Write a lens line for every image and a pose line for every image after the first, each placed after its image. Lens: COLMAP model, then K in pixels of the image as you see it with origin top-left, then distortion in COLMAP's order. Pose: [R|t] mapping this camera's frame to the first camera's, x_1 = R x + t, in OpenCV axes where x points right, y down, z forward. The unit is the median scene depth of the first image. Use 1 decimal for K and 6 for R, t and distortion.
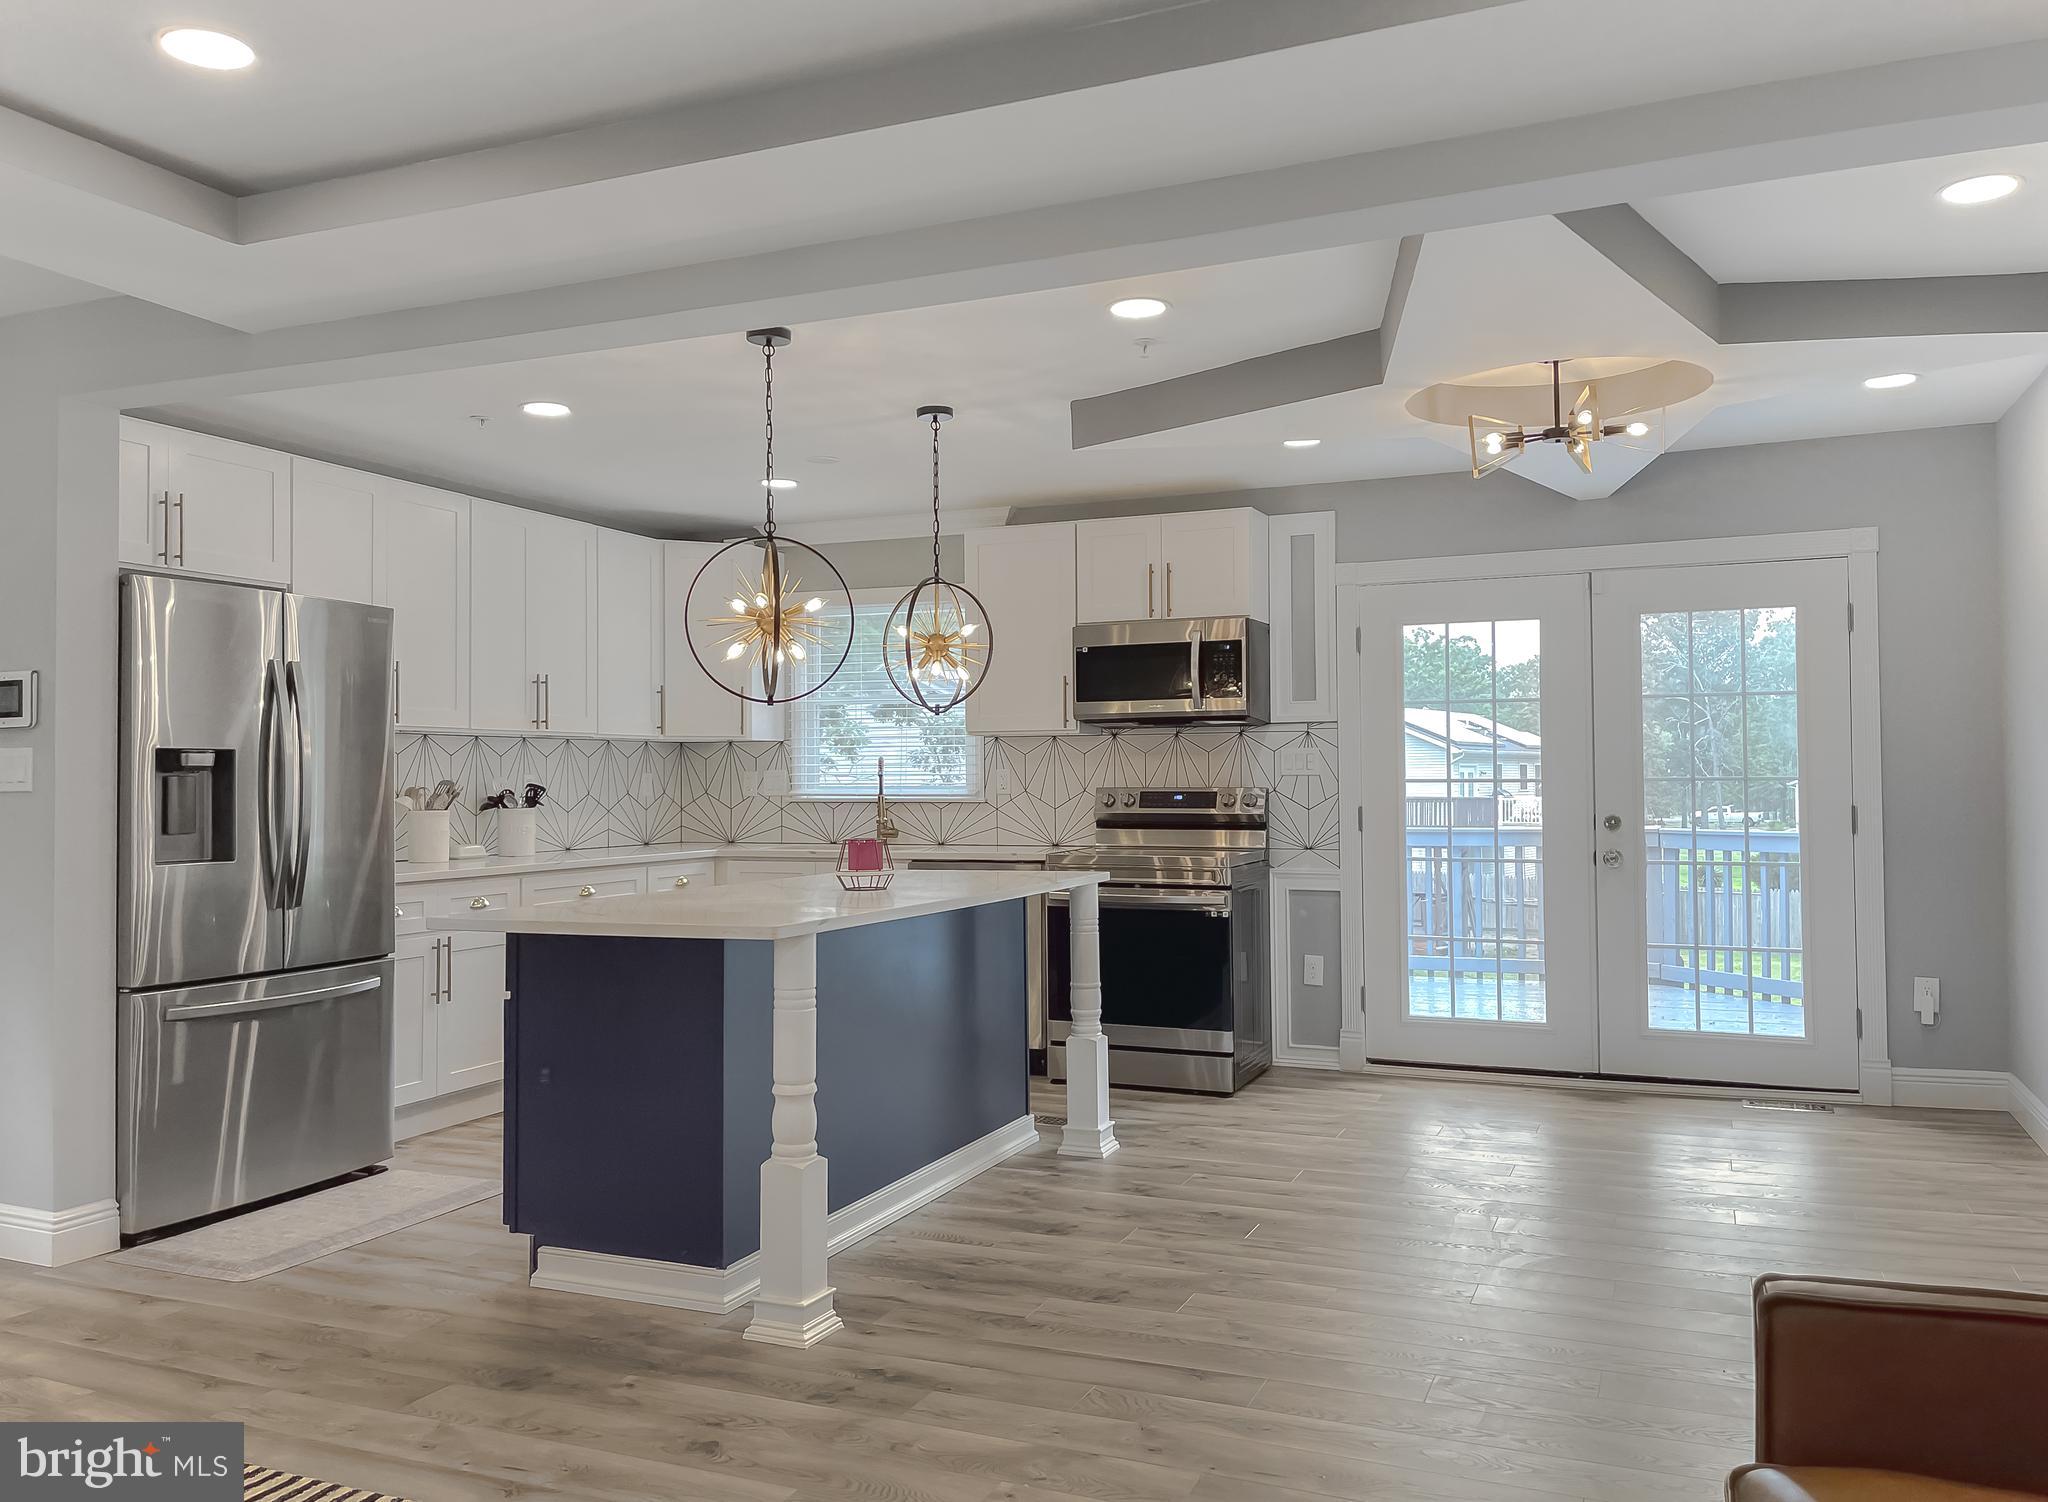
lens RADIAL K [[1593.3, 0, 1011.3], [0, 1593.3, 742.9], [0, 0, 1]] dist [0.066895, -0.055510]
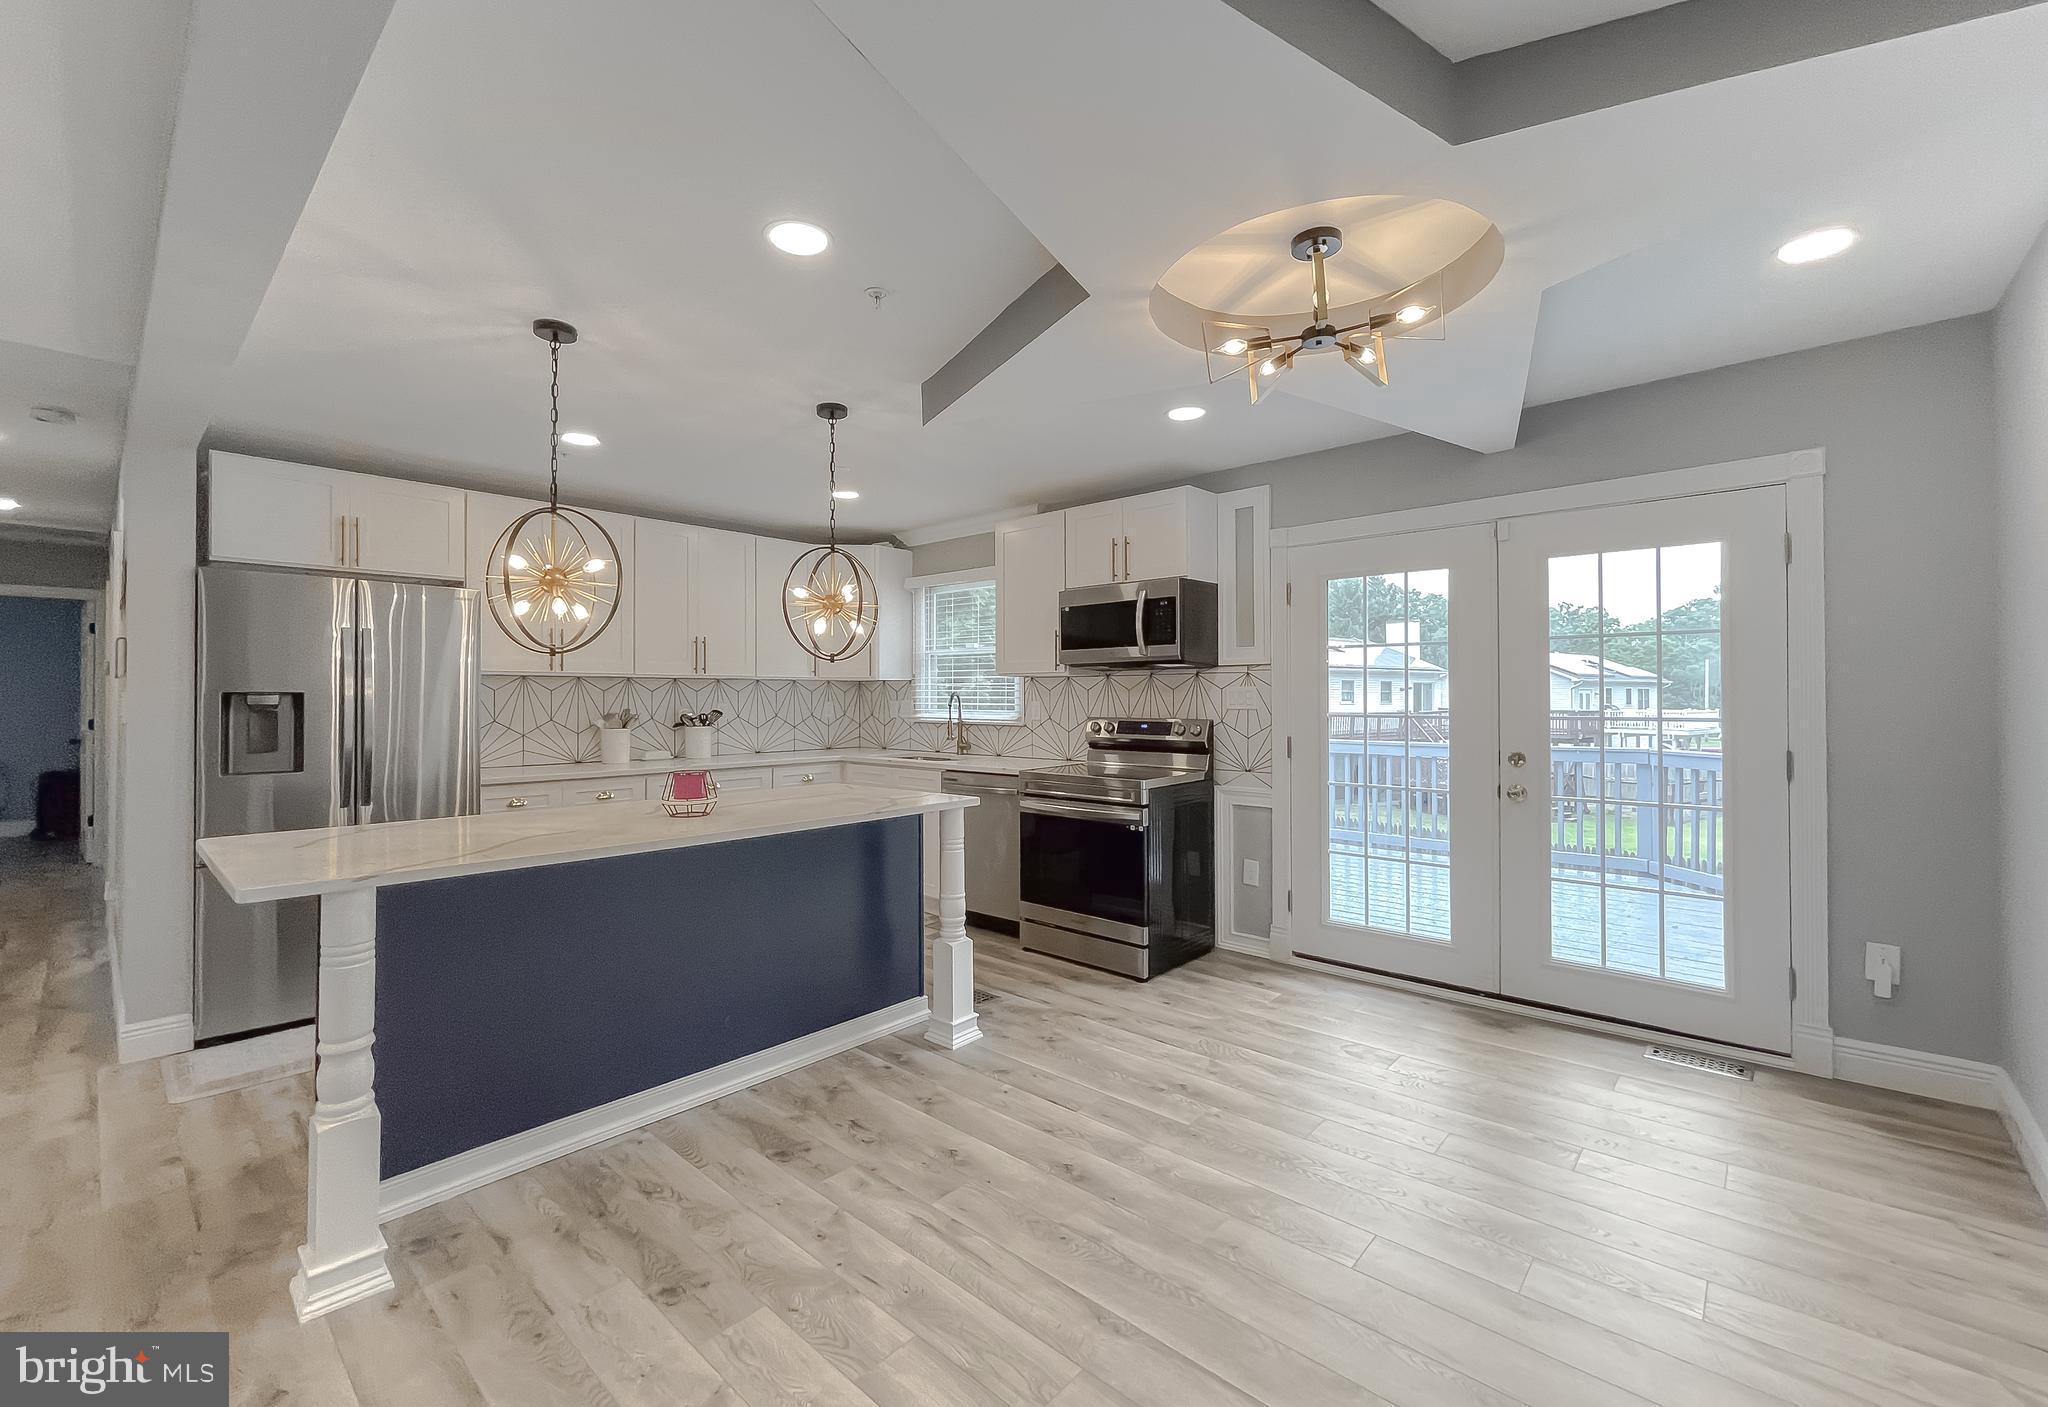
lens RADIAL K [[847.5, 0, 1012.0], [0, 847.5, 691.5], [0, 0, 1]] dist [-0.002256, 0.001080]
pose [[0.943677, 0.002379, -0.330861, 0.245331], [0.003971, 0.999821, 0.018514, -0.005798], [0.330845, -0.018785, 0.943498, 0.370841]]
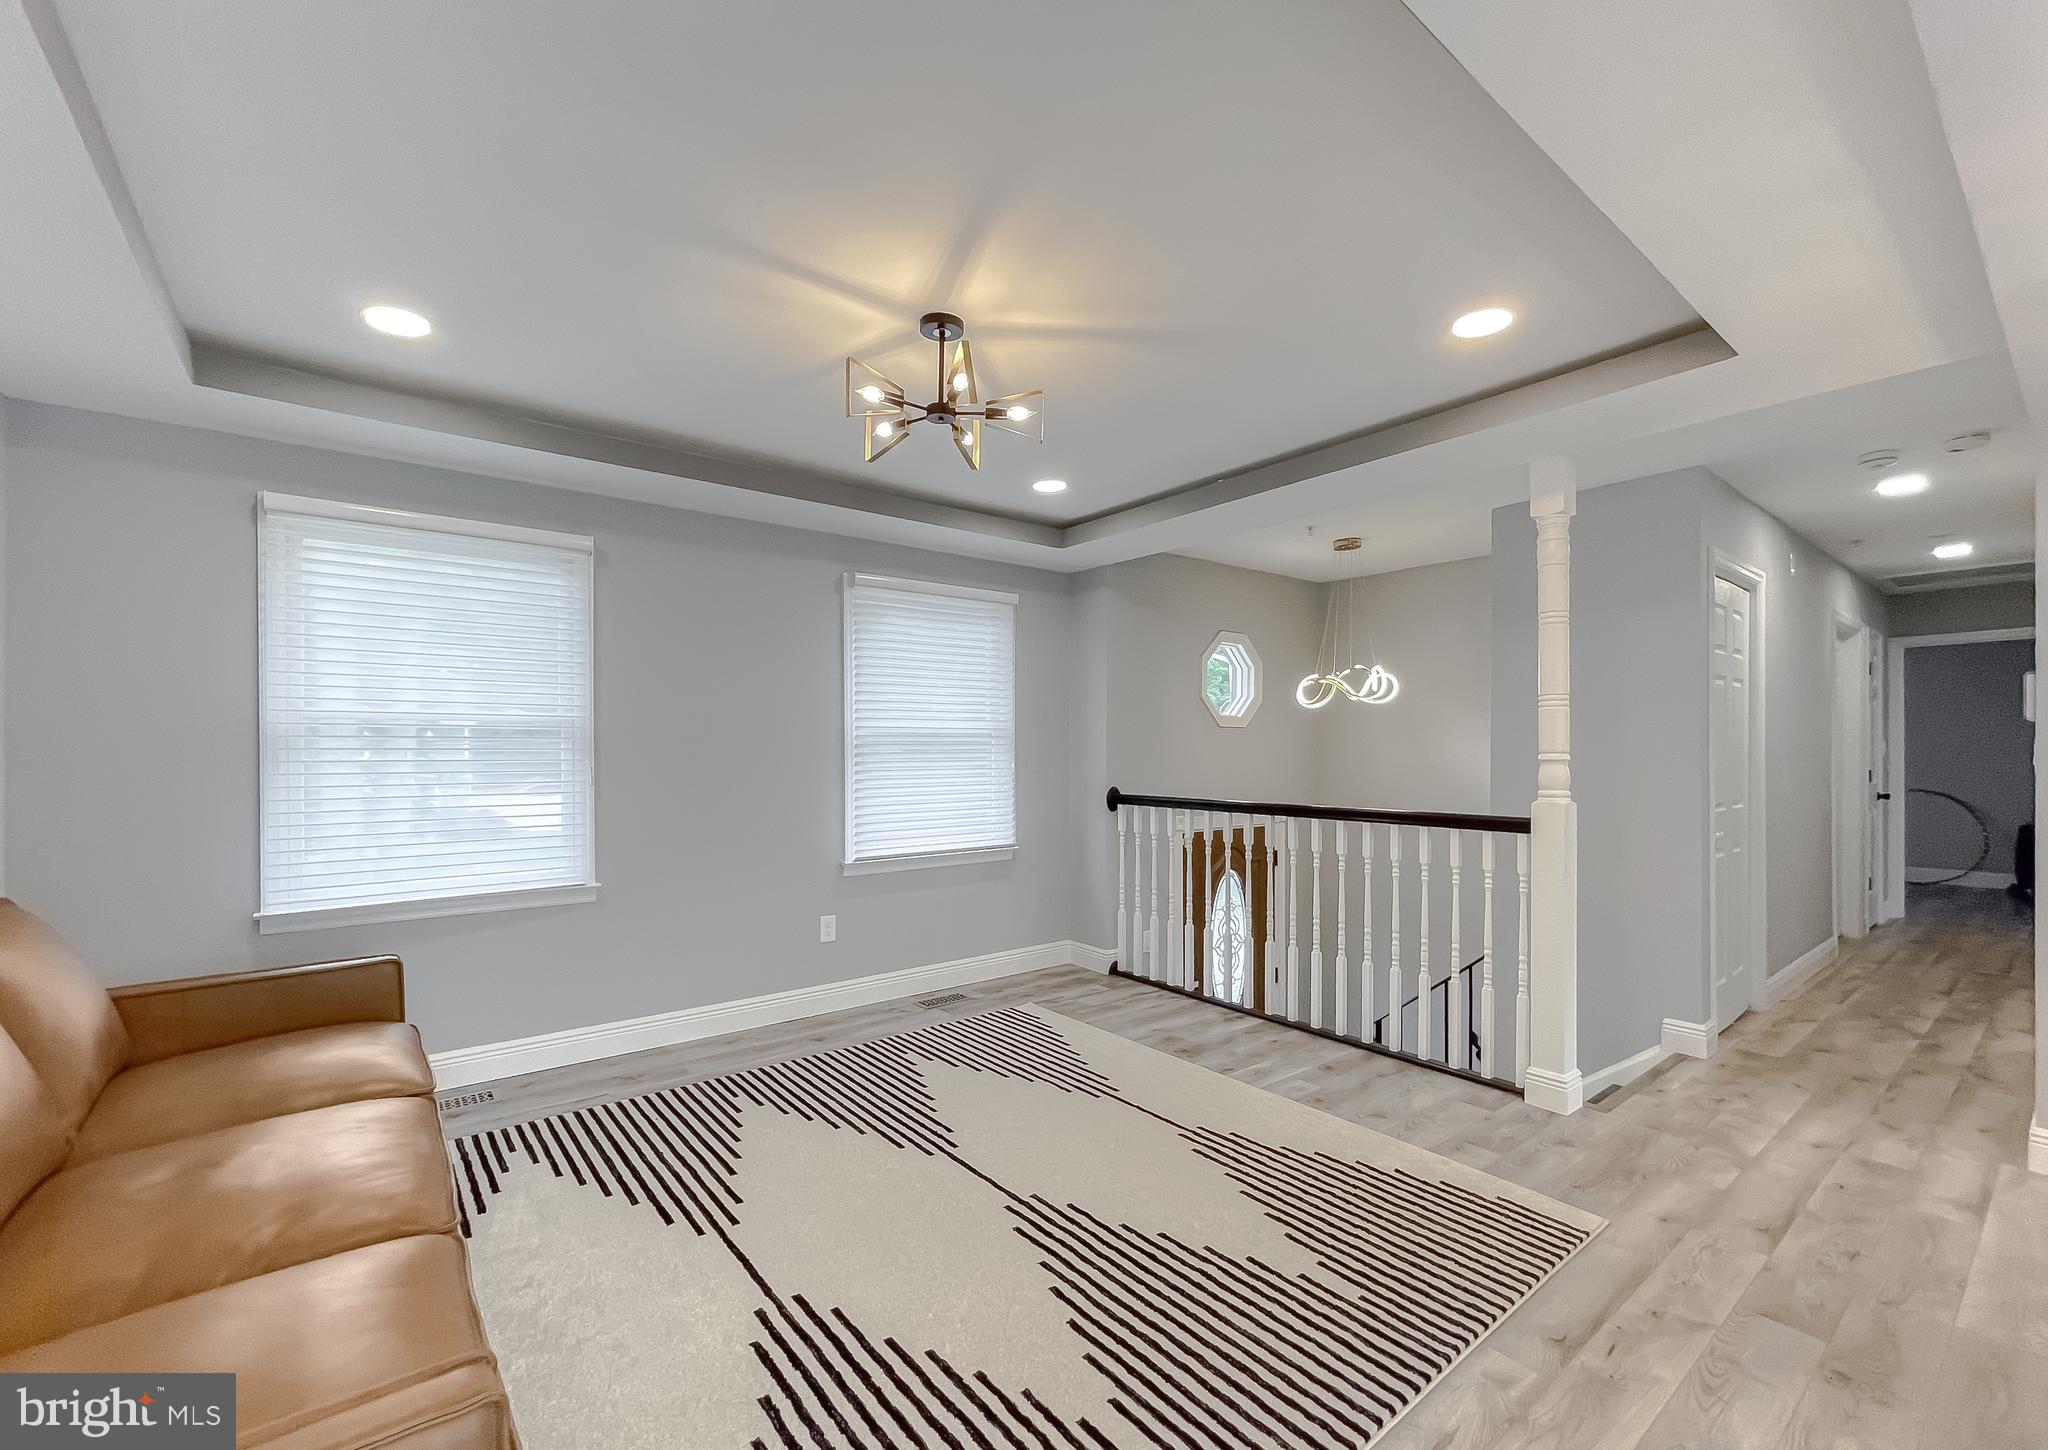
lens RADIAL K [[850.2, 0, 1021.7], [0, 850.2, 754.4], [0, 0, 1]] dist [0.002839, 0.001035]
pose [[-0.483889, 0.009539, -0.875077, 0.210384], [0.027239, 0.999620, -0.004166, -0.001780], [0.874705, -0.025852, -0.483965, 0.429886]]
